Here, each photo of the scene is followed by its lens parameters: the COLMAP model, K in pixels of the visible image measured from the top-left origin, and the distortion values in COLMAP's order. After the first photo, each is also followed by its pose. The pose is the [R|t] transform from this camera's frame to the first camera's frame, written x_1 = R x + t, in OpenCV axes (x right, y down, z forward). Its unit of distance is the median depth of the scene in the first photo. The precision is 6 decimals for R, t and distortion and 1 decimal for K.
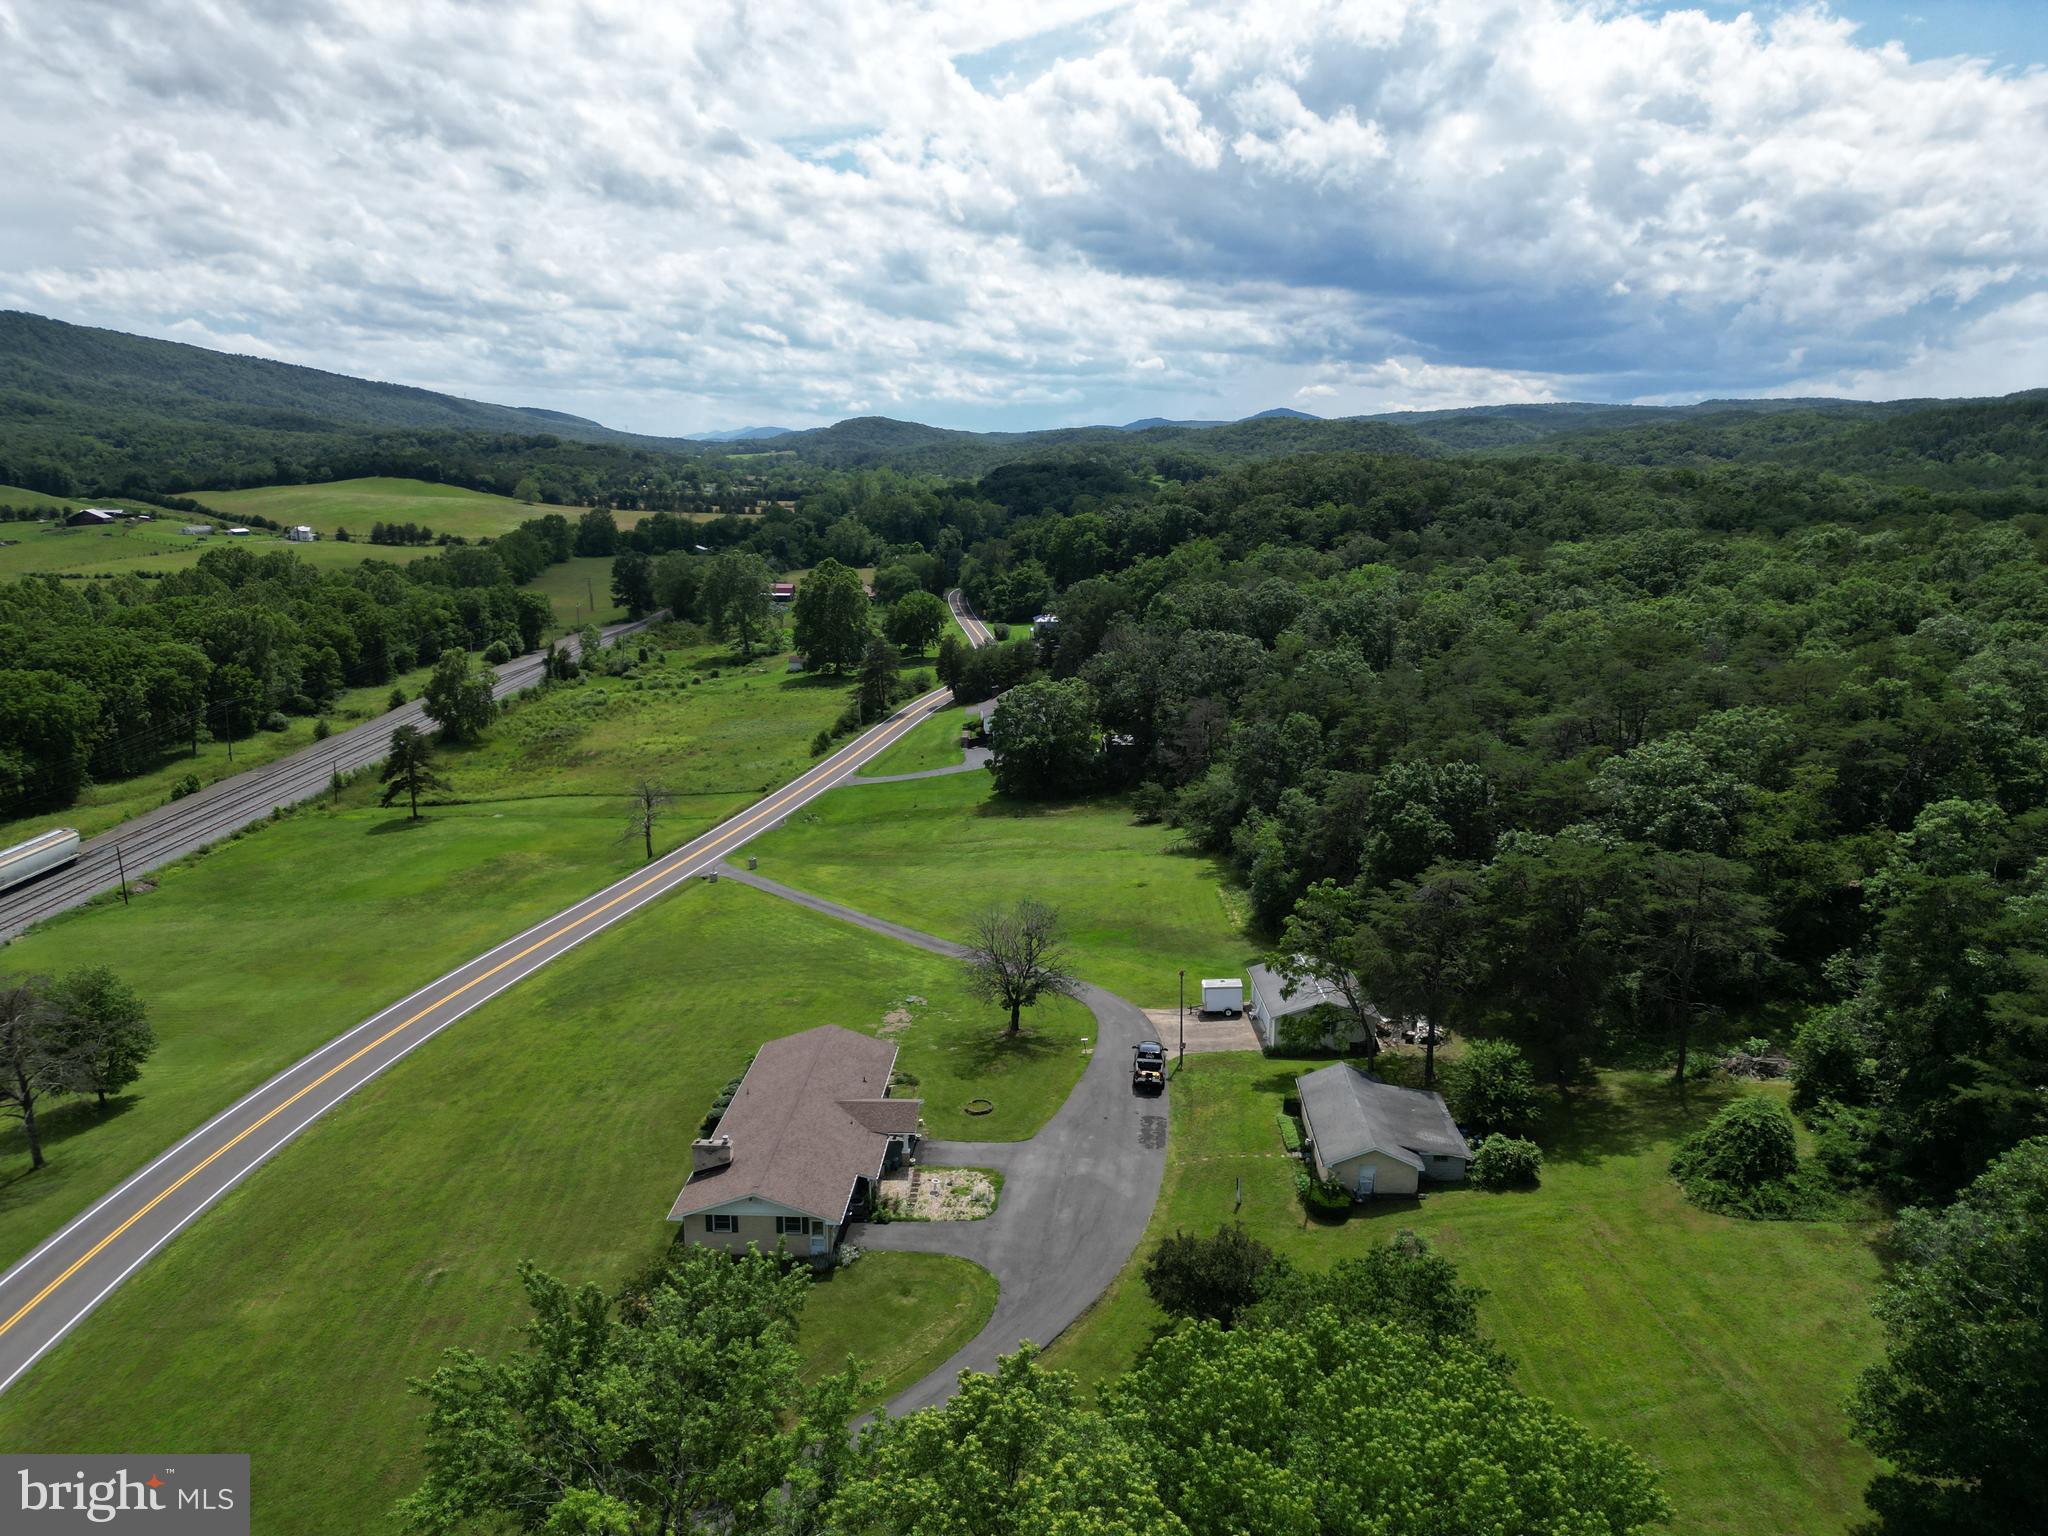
lens RADIAL K [[1423.7, 0, 1015.9], [0, 1423.7, 779.2], [0, 0, 1]] dist [0.075919, -0.081140]
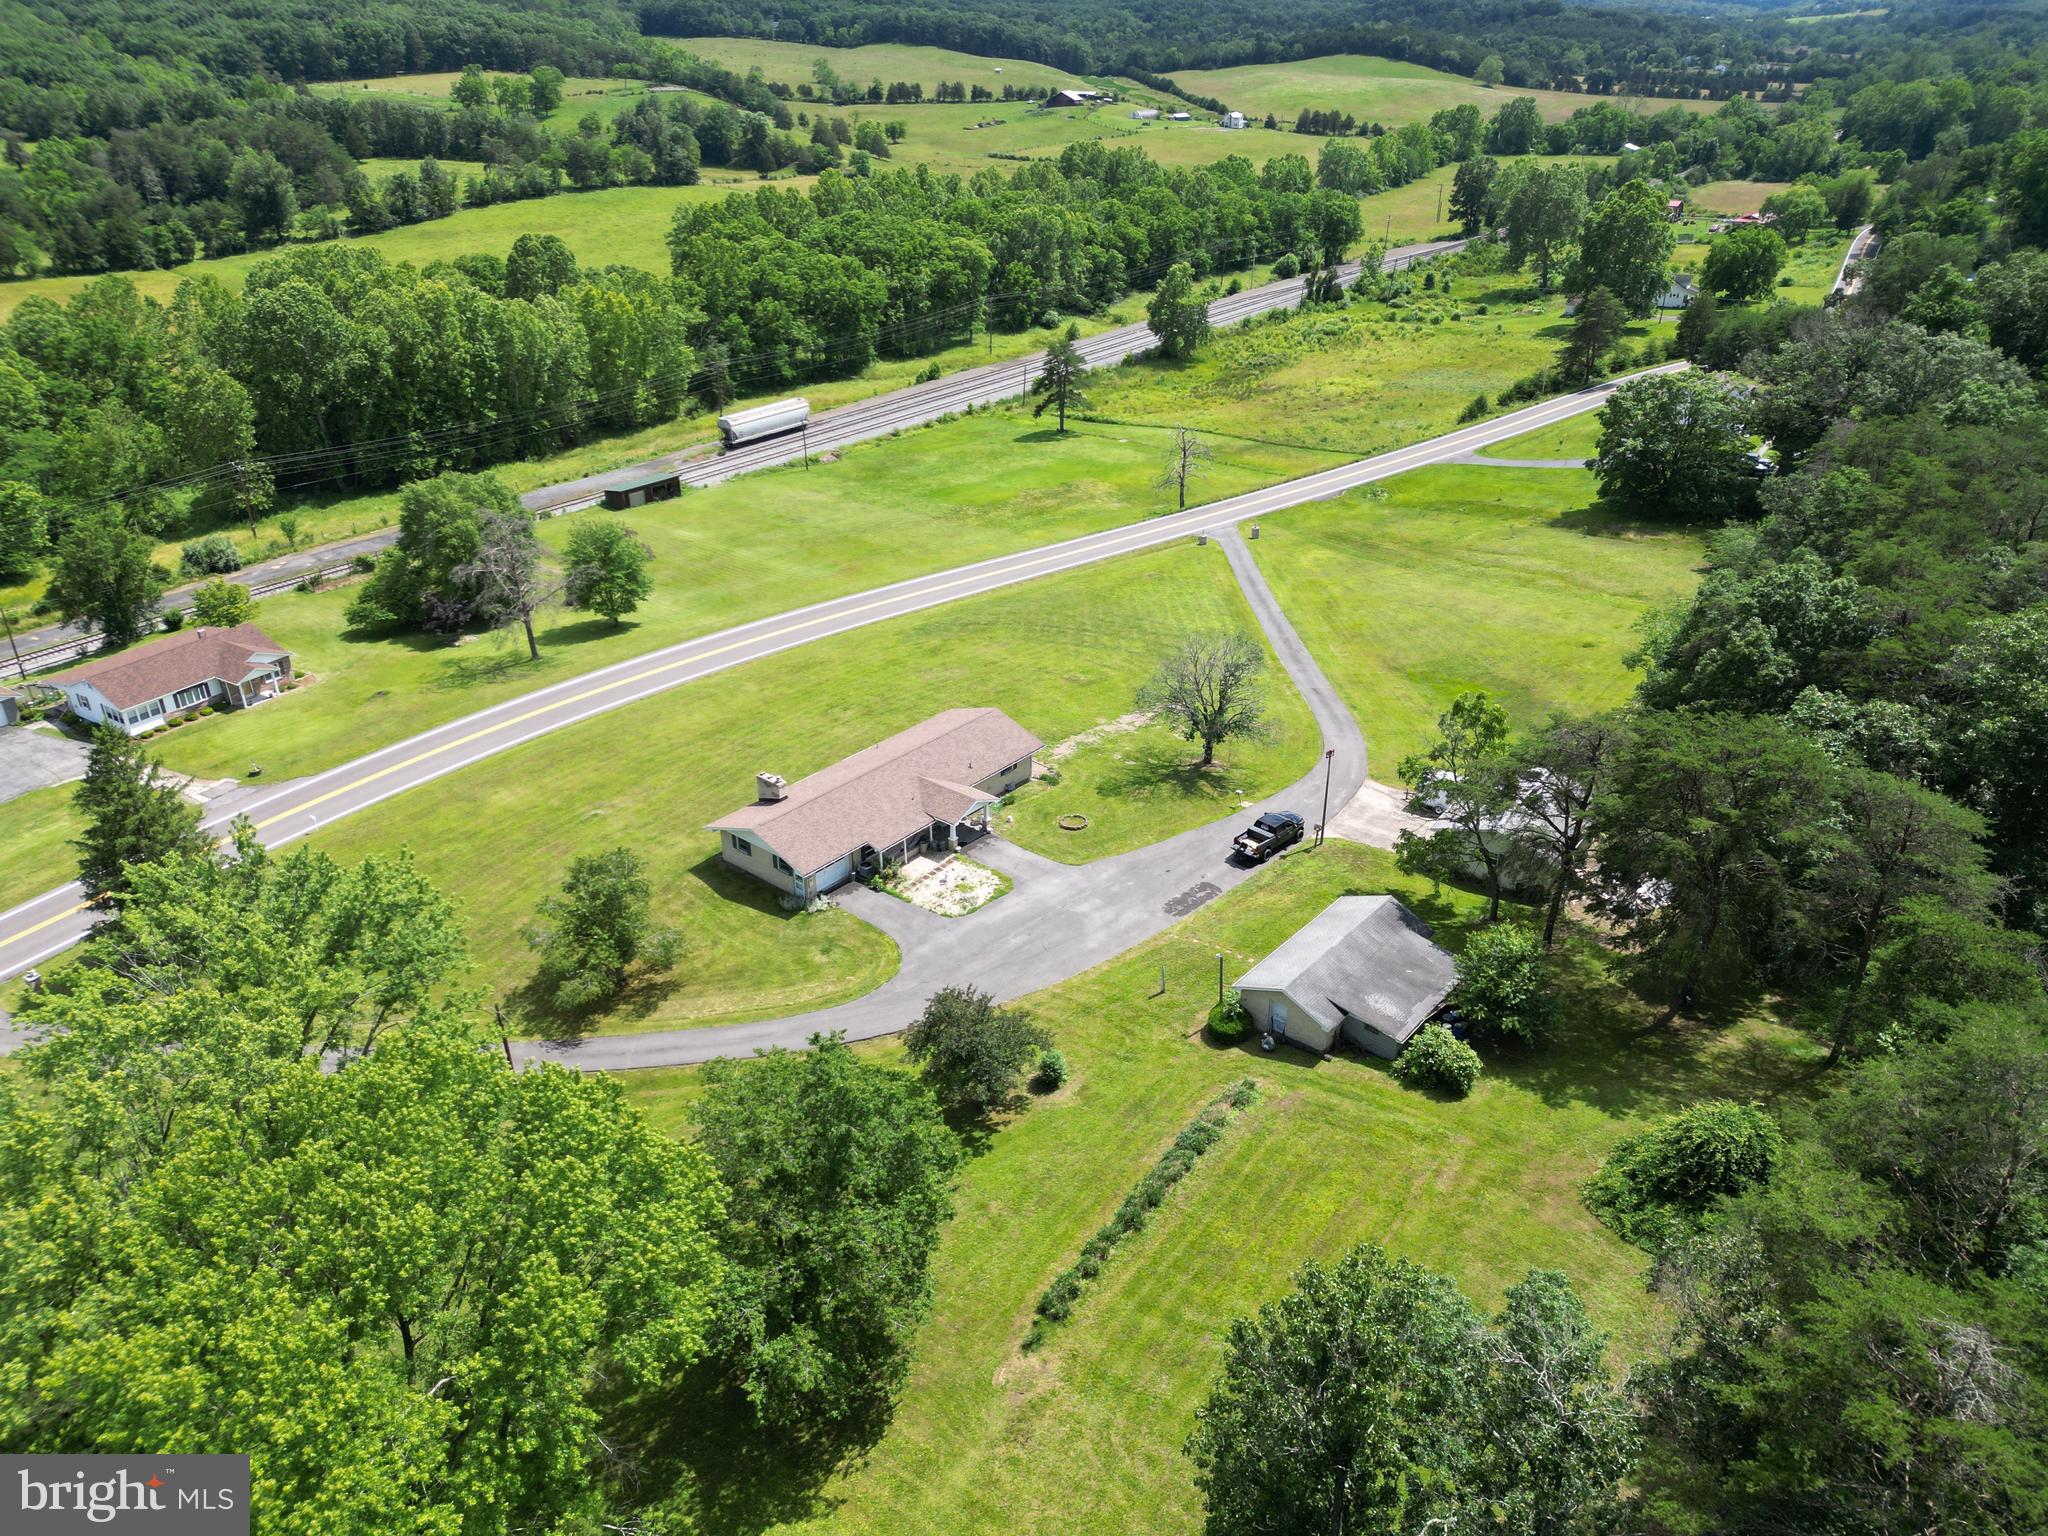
lens RADIAL K [[1423.7, 0, 1015.9], [0, 1423.7, 779.2], [0, 0, 1]] dist [0.075919, -0.081140]
pose [[0.794232, 0.280531, -0.538978, 0.203141], [-0.131408, 0.945351, 0.298401, -0.040569], [0.593235, -0.166174, 0.787692, 0.078788]]
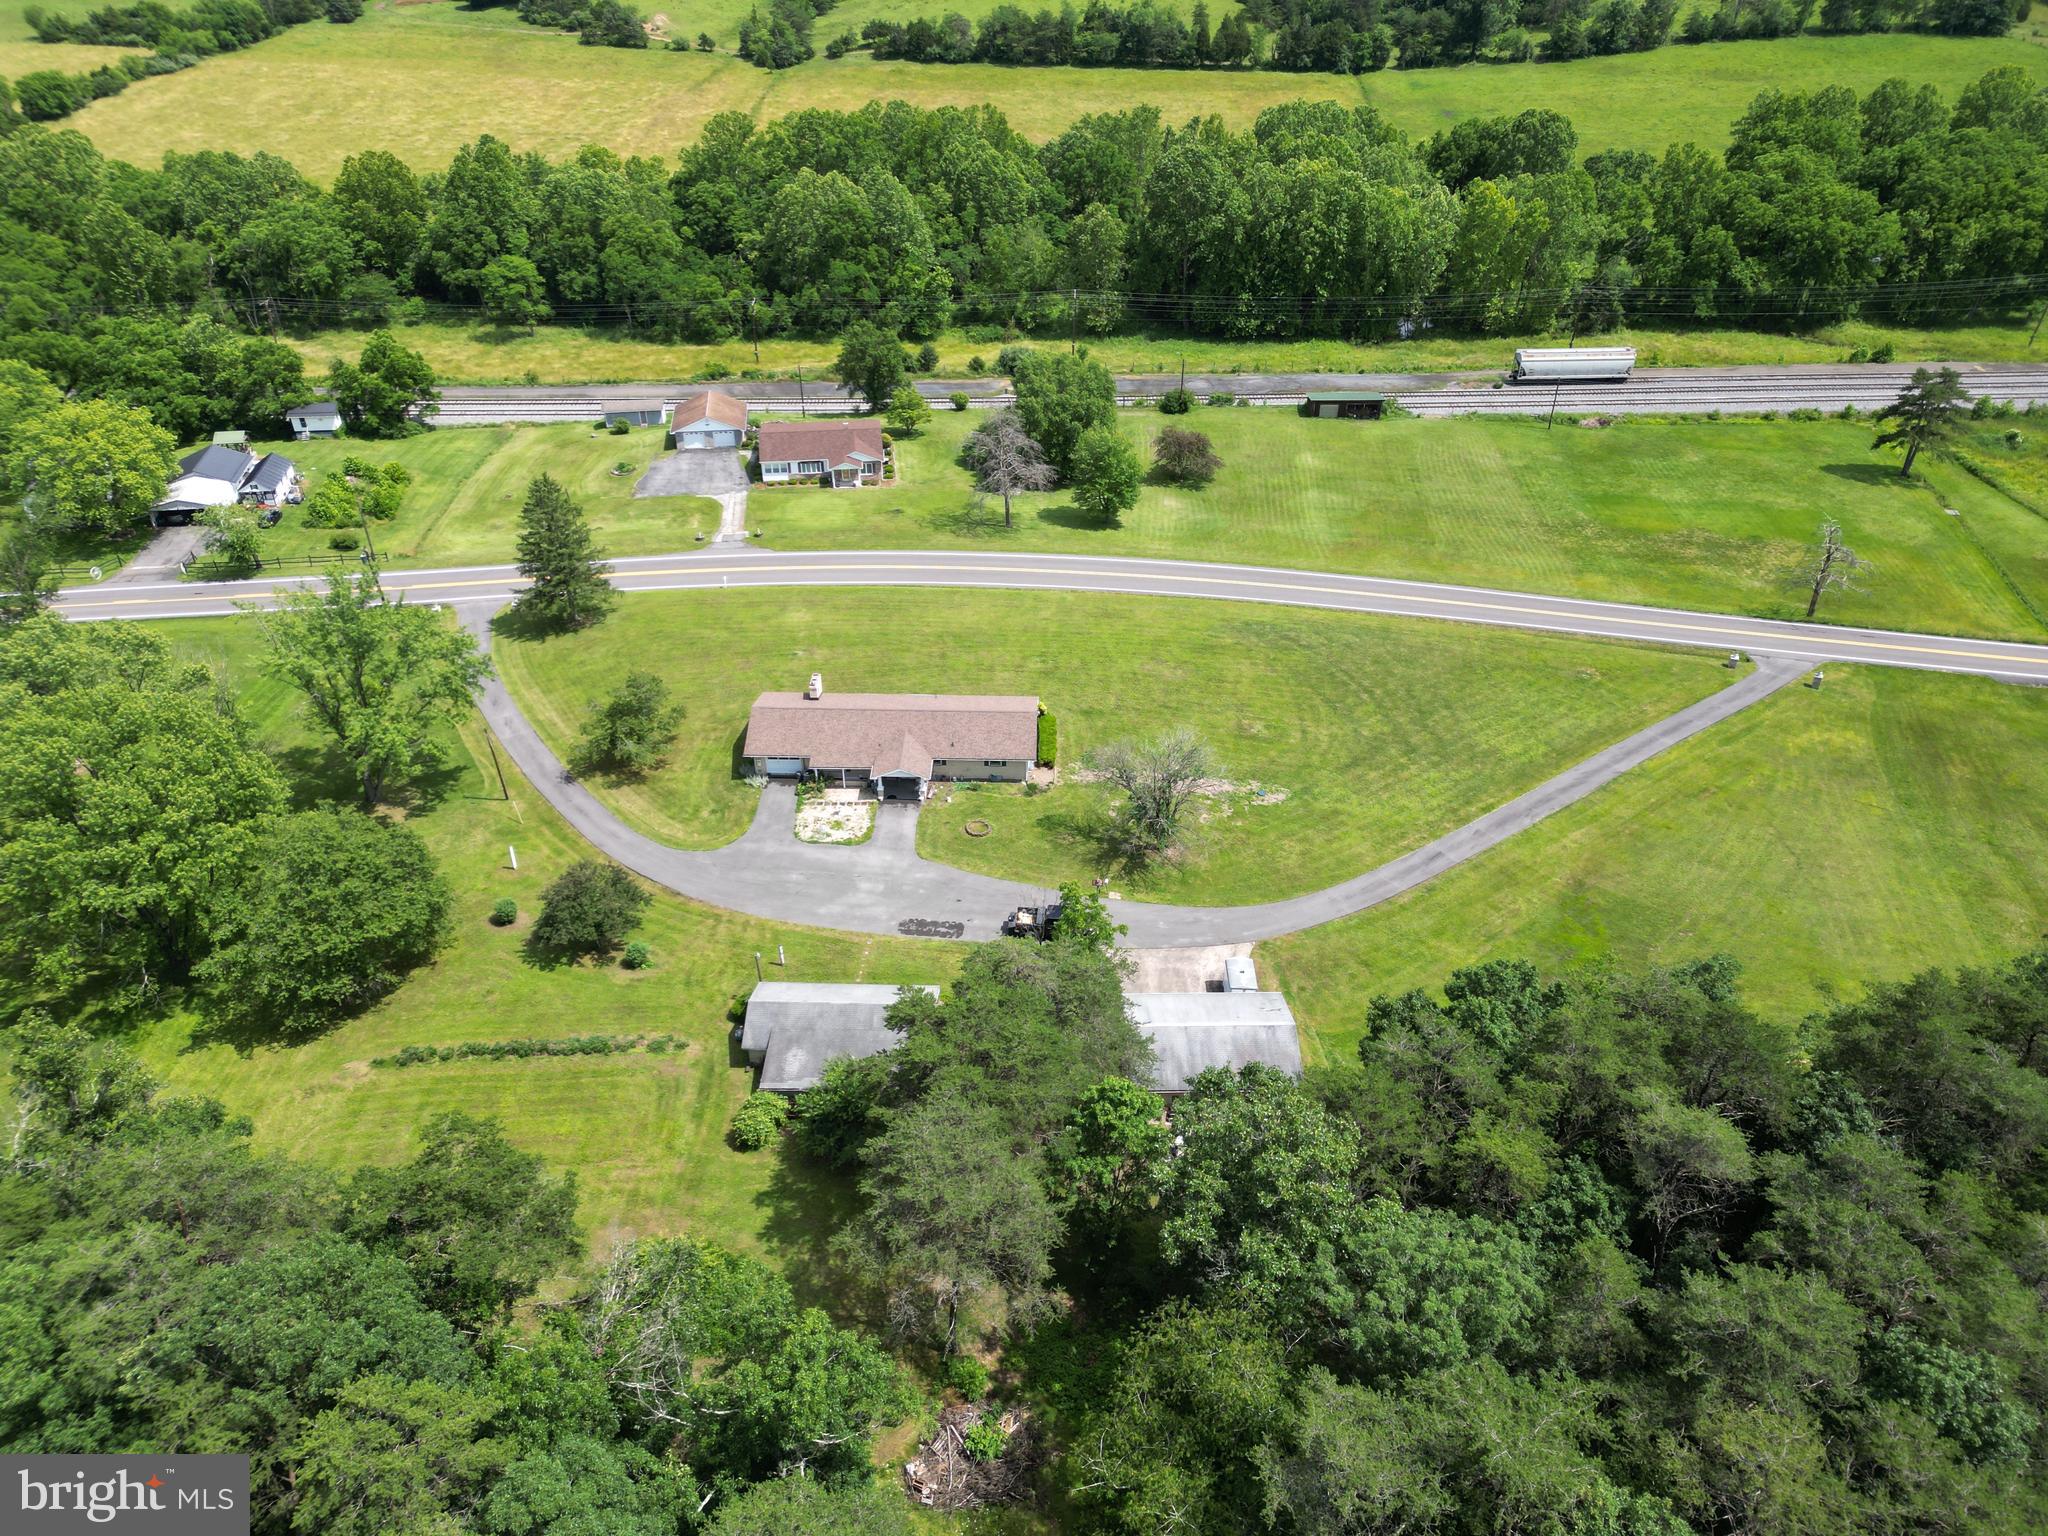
lens RADIAL K [[1423.7, 0, 1015.9], [0, 1423.7, 779.2], [0, 0, 1]] dist [0.075919, -0.081140]
pose [[0.015642, 0.581390, -0.813475, 0.374322], [-0.220227, 0.795598, 0.564379, -0.192597], [0.975323, 0.170321, 0.140482, 0.367519]]
